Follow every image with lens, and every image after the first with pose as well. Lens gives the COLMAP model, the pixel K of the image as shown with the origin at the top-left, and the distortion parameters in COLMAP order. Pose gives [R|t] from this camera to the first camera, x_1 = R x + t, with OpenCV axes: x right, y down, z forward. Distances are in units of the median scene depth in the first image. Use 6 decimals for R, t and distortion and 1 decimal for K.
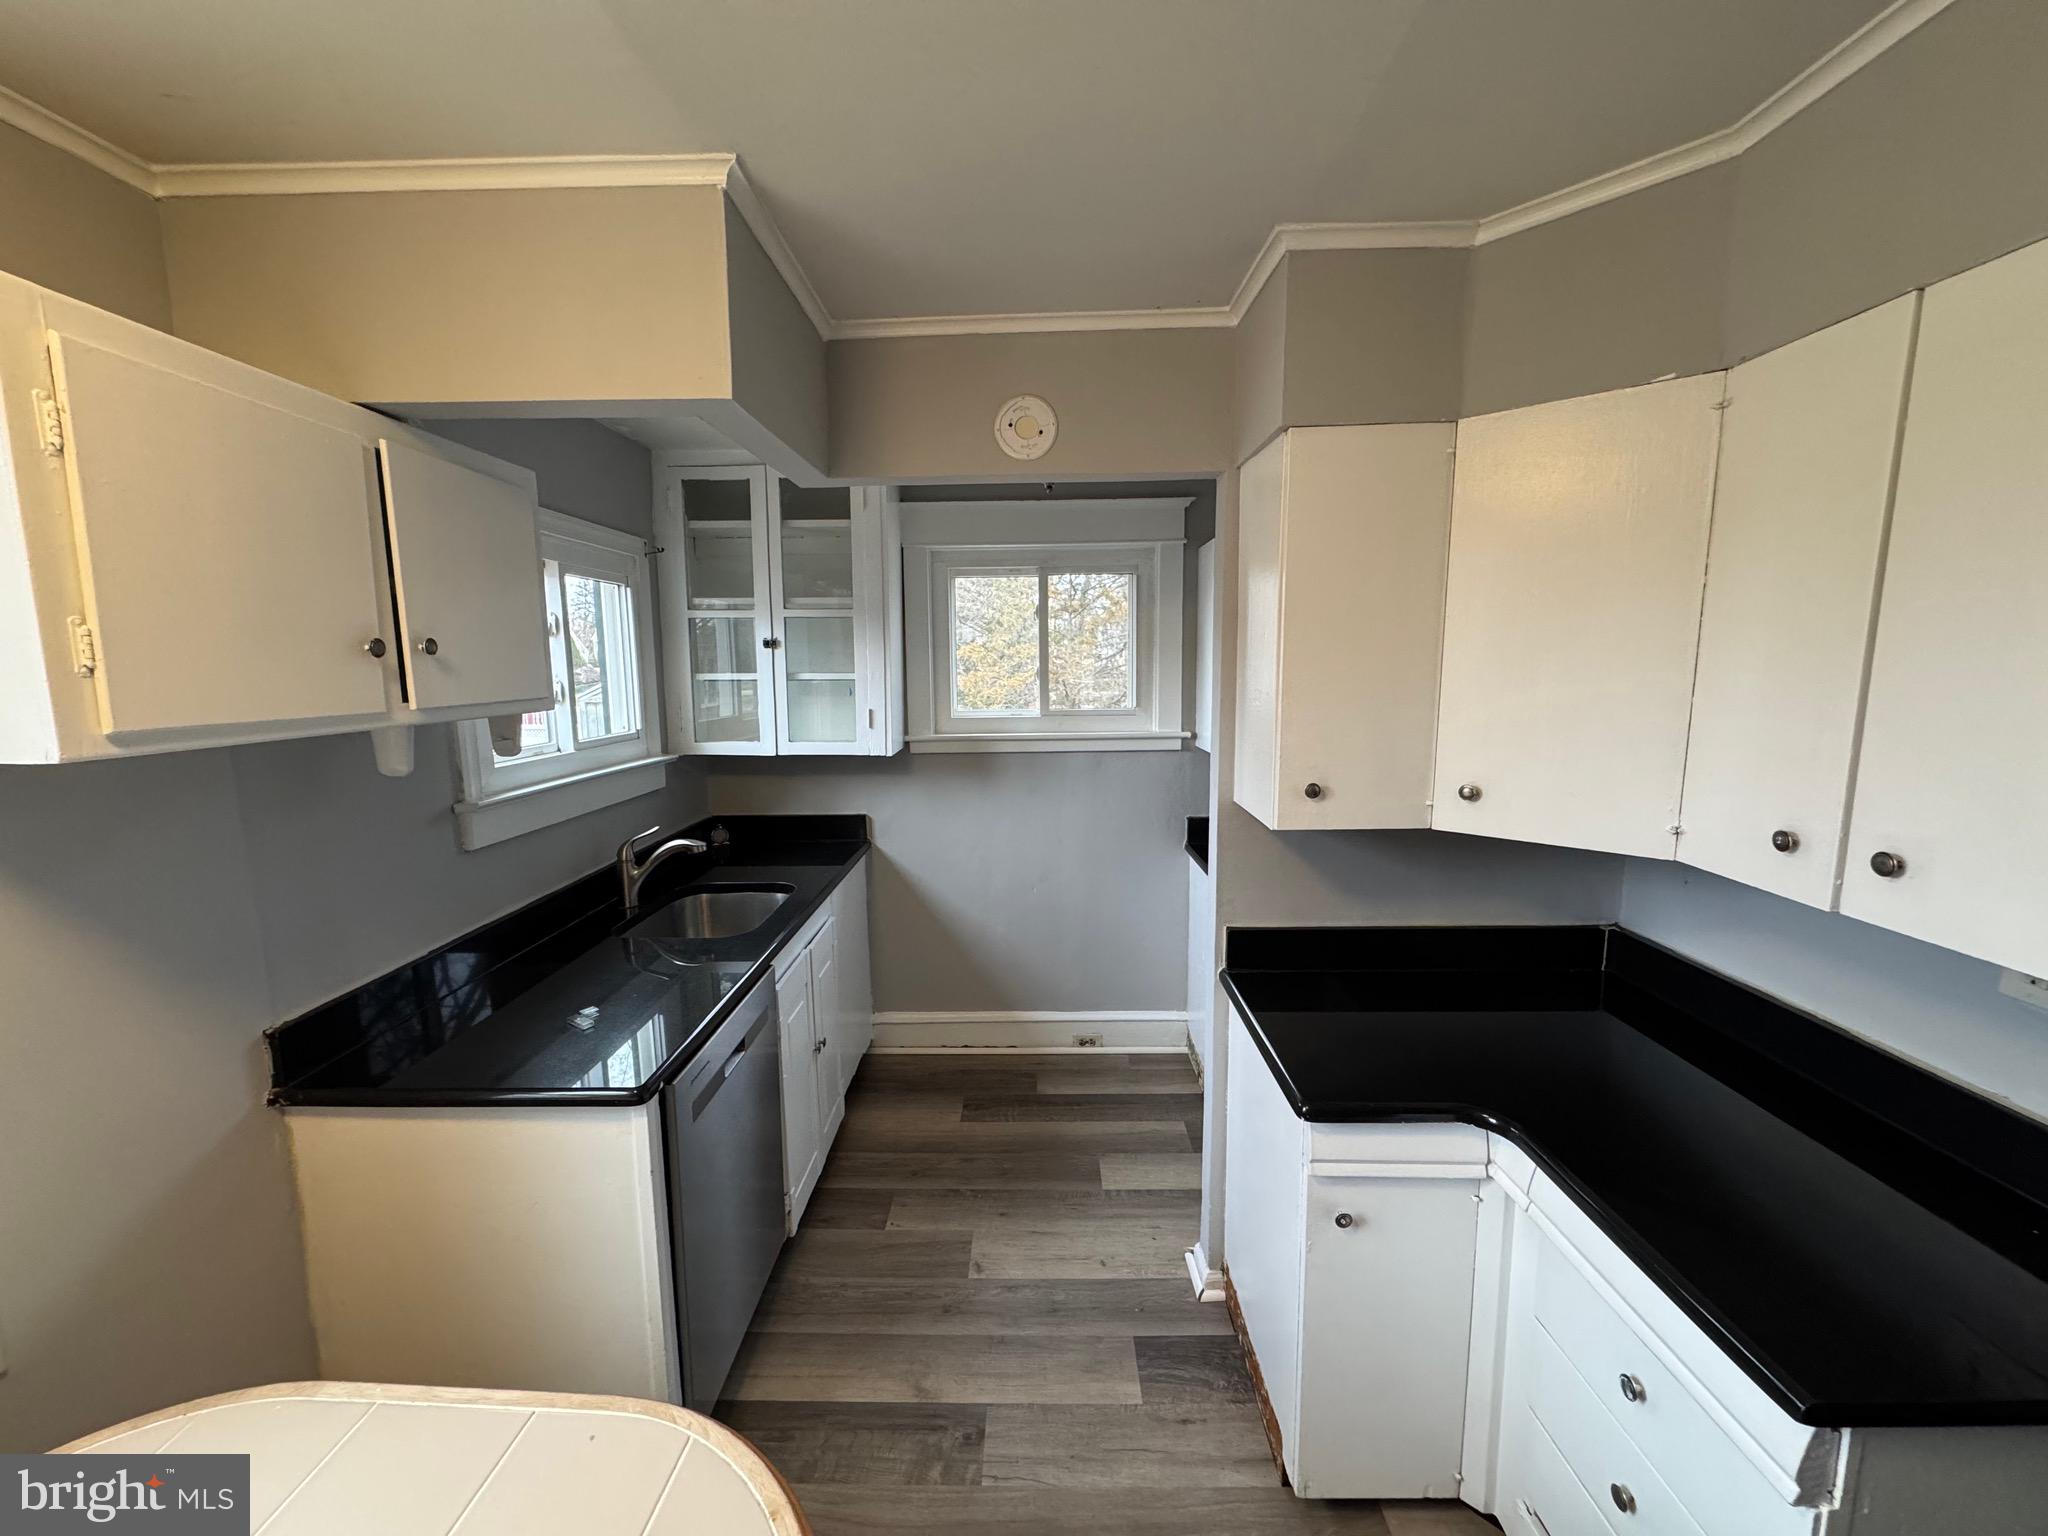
lens RADIAL K [[810.3, 0, 1024.0], [0, 810.3, 768.0], [0, 0, 1]] dist [-0.006986, -0.000088]
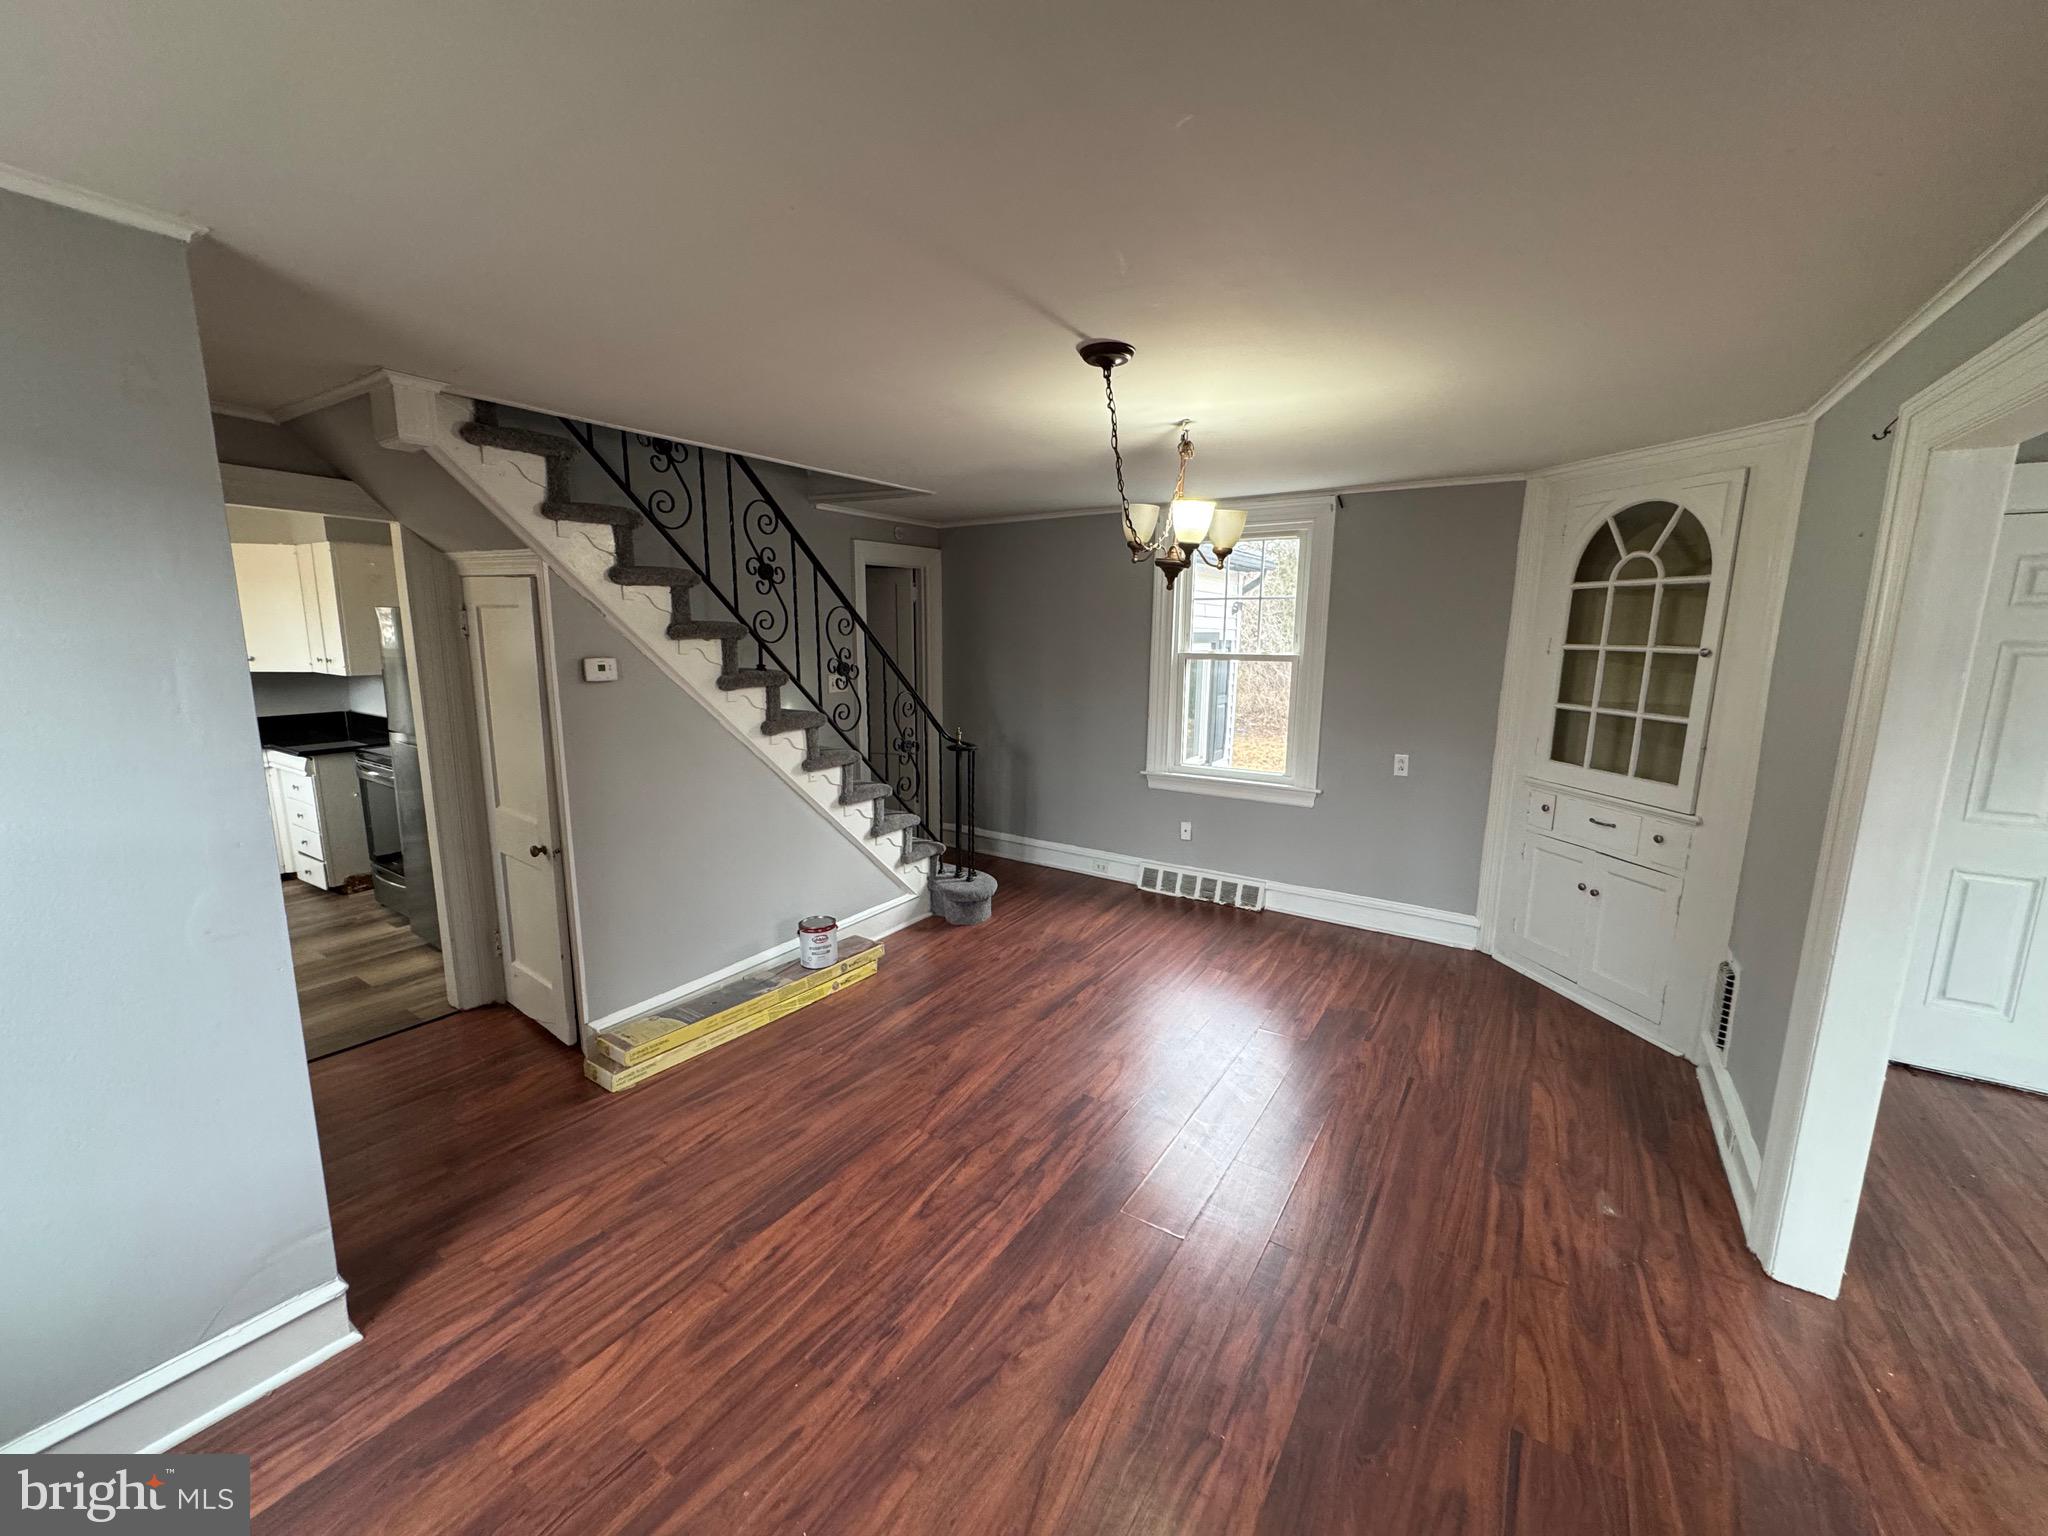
lens RADIAL K [[810.3, 0, 1024.0], [0, 810.3, 768.0], [0, 0, 1]] dist [-0.006986, -0.000088]
pose [[0.527398, -0.130297, 0.839568, -0.357161], [0.099212, 0.990855, 0.091453, 0.286164], [-0.843806, 0.035063, 0.535502, -2.040792]]
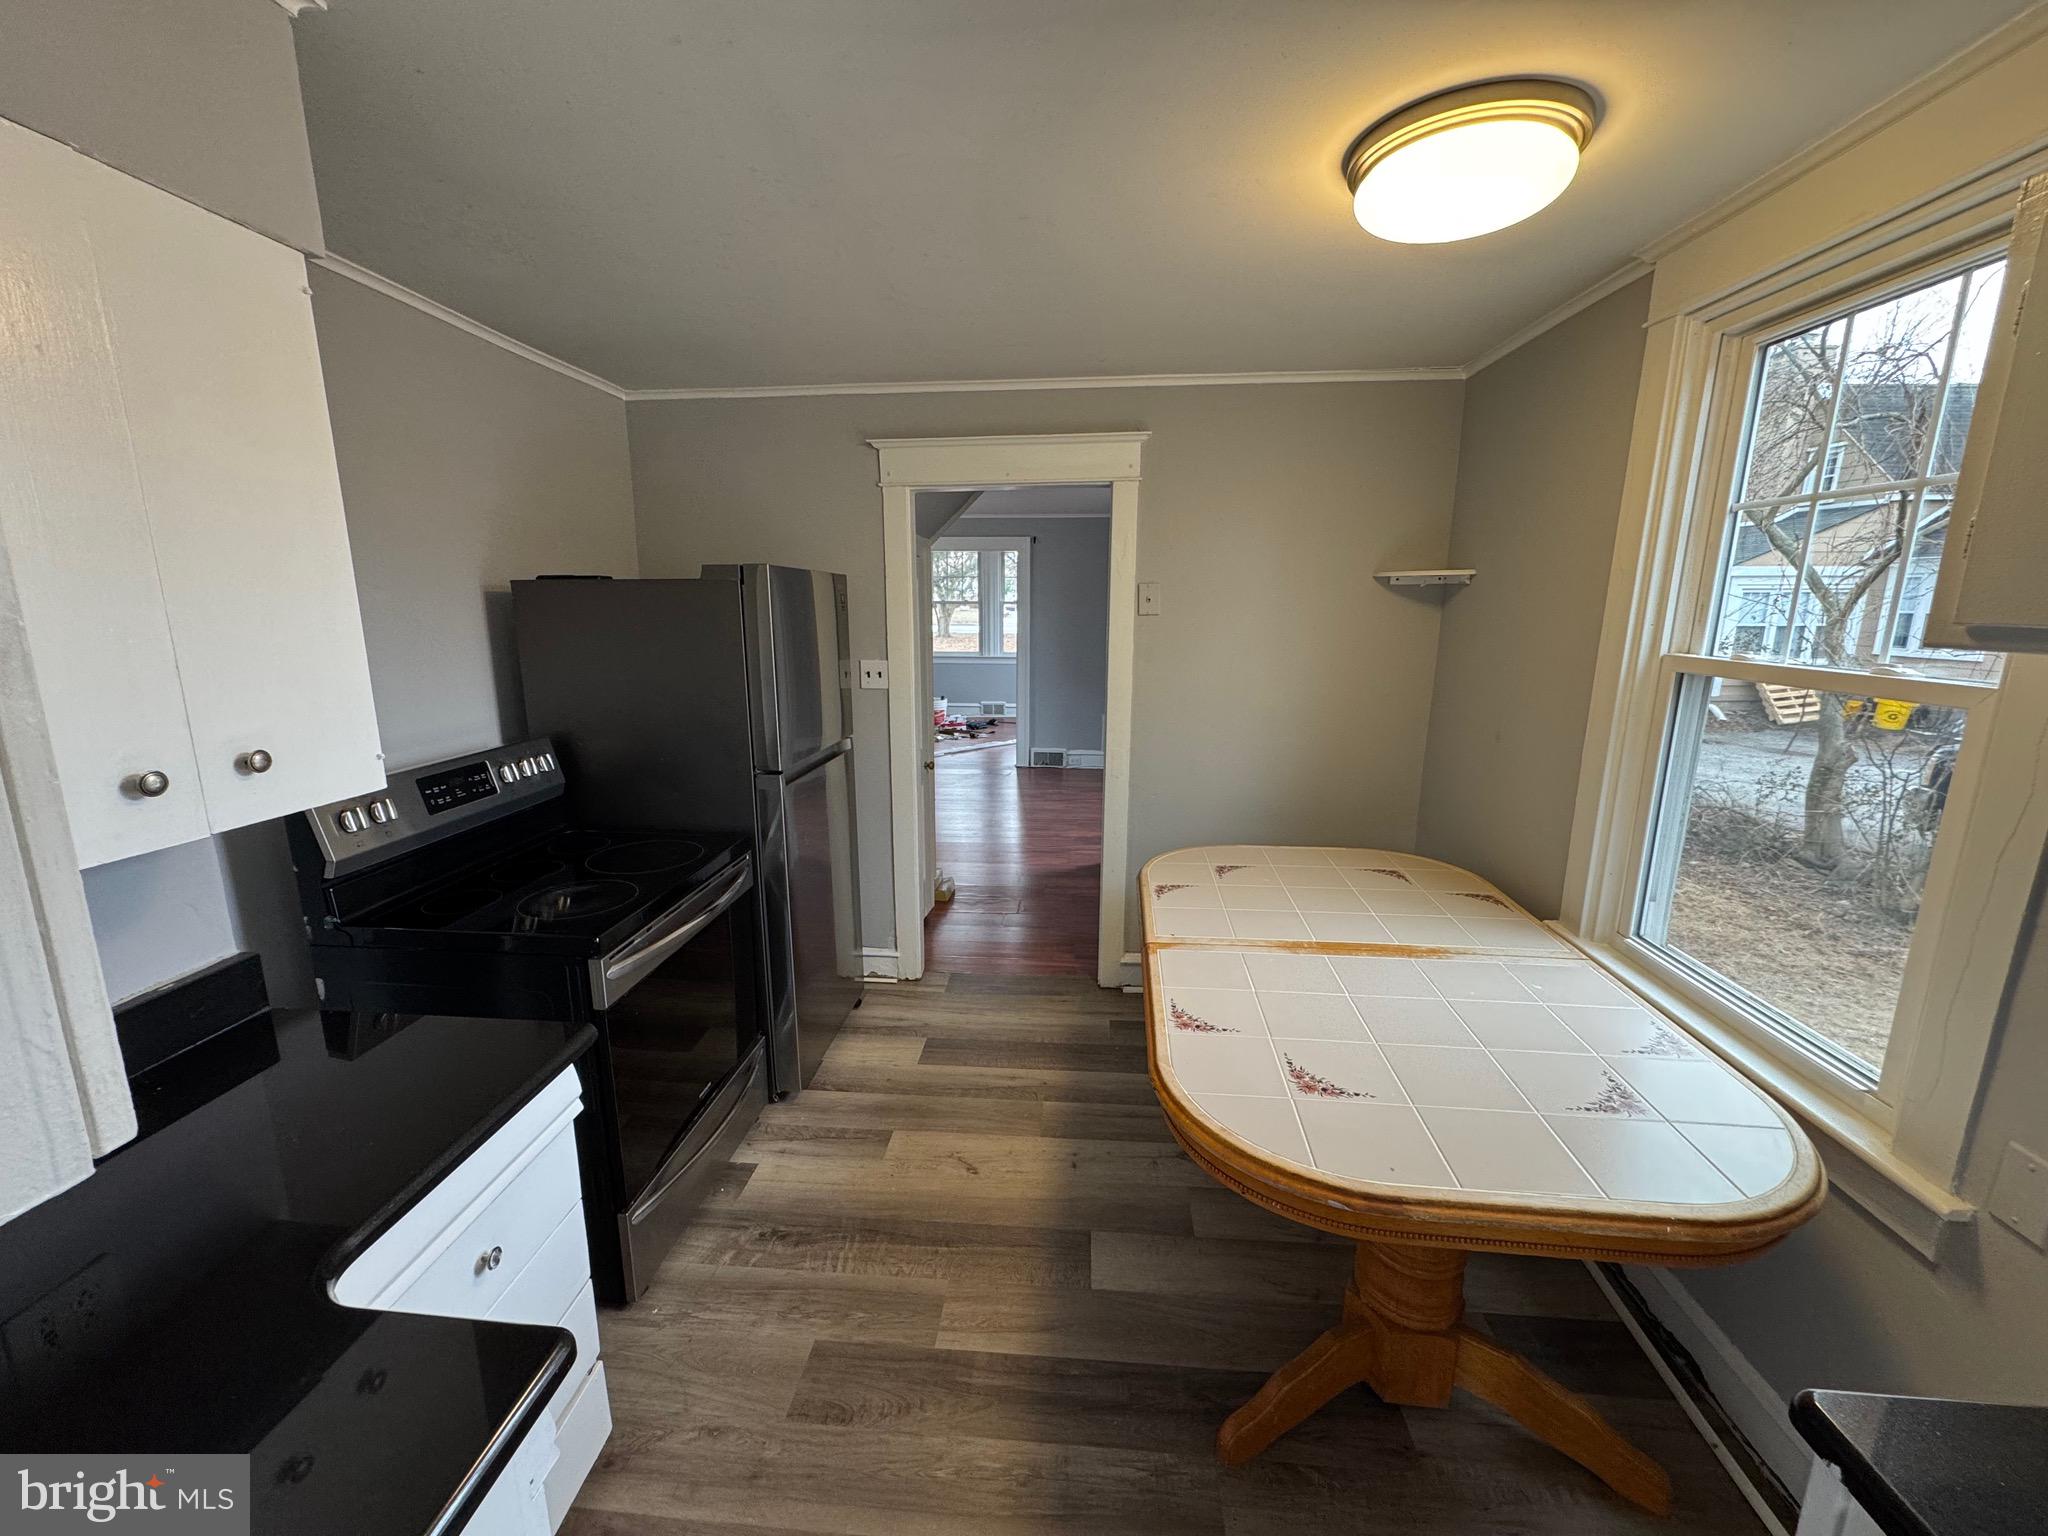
lens RADIAL K [[810.3, 0, 1024.0], [0, 810.3, 768.0], [0, 0, 1]] dist [-0.006986, -0.000088]
pose [[-0.997940, -0.005401, 0.063922, -0.012381], [0.016349, 0.942133, 0.334840, -0.088907], [-0.062031, 0.335195, -0.940104, 0.781514]]
